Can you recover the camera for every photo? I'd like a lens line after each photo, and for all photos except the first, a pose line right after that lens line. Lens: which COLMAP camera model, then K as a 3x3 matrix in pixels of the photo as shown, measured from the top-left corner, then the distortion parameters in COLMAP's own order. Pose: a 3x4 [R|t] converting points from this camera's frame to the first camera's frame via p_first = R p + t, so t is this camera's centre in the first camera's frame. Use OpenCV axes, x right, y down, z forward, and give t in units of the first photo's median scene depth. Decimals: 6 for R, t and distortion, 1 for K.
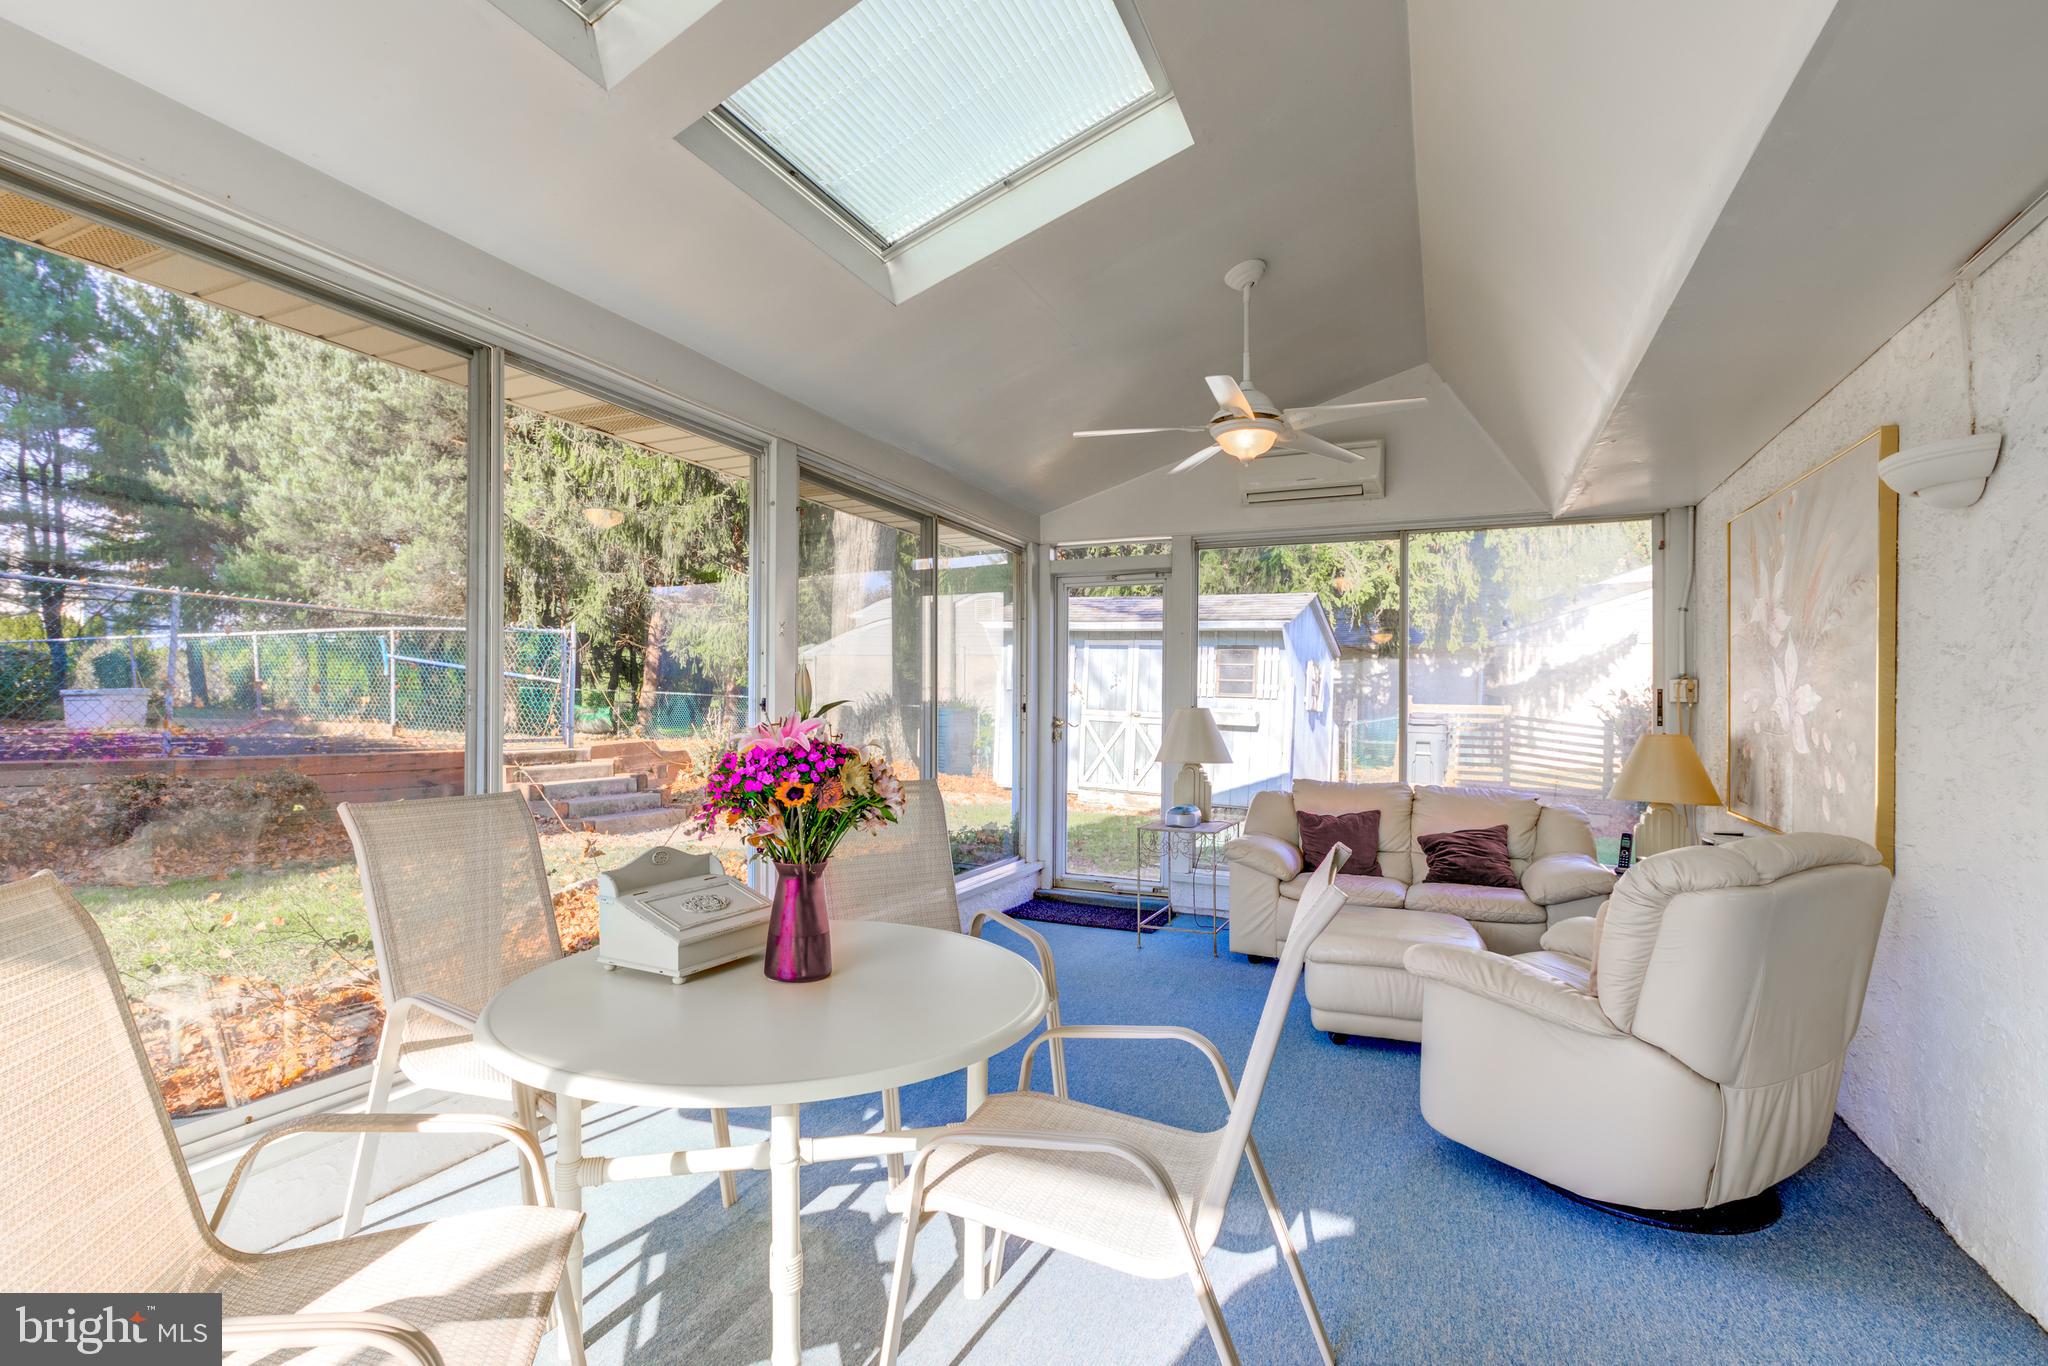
lens RADIAL K [[945.9, 0, 1025.0], [0, 945.9, 691.3], [0, 0, 1]] dist [-0.009136, 0.002292]
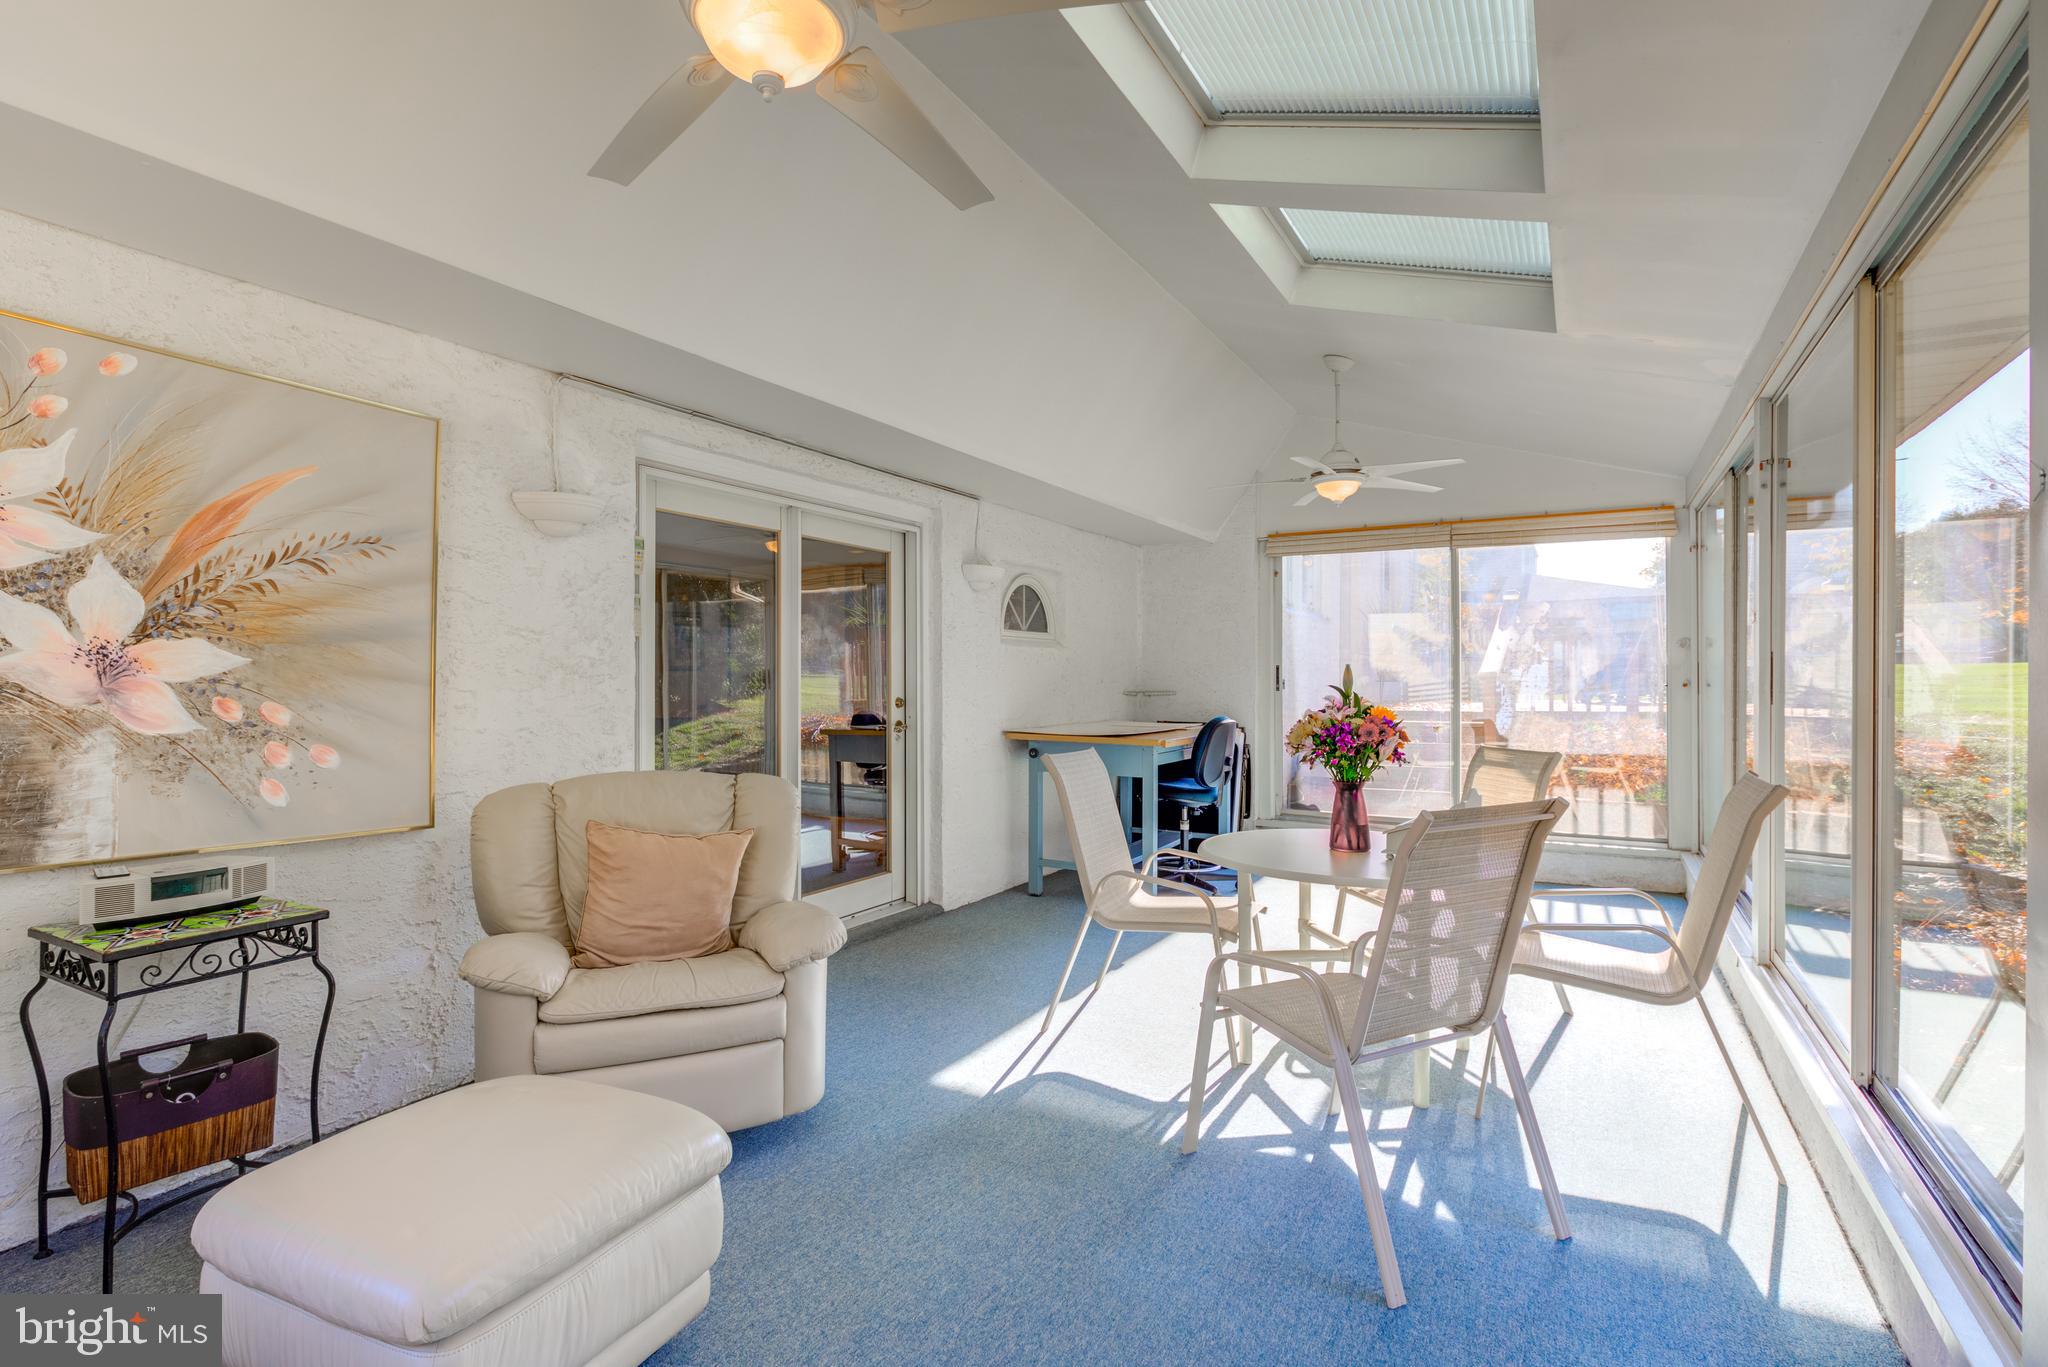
lens RADIAL K [[945.9, 0, 1025.8], [0, 945.9, 678.3], [0, 0, 1]] dist [-0.009136, 0.002292]
pose [[-0.993170, -0.019450, 0.115040, 0.139780], [-0.019803, 0.999802, -0.001930, 0.008407], [-0.114980, -0.004195, -0.993359, 2.555287]]
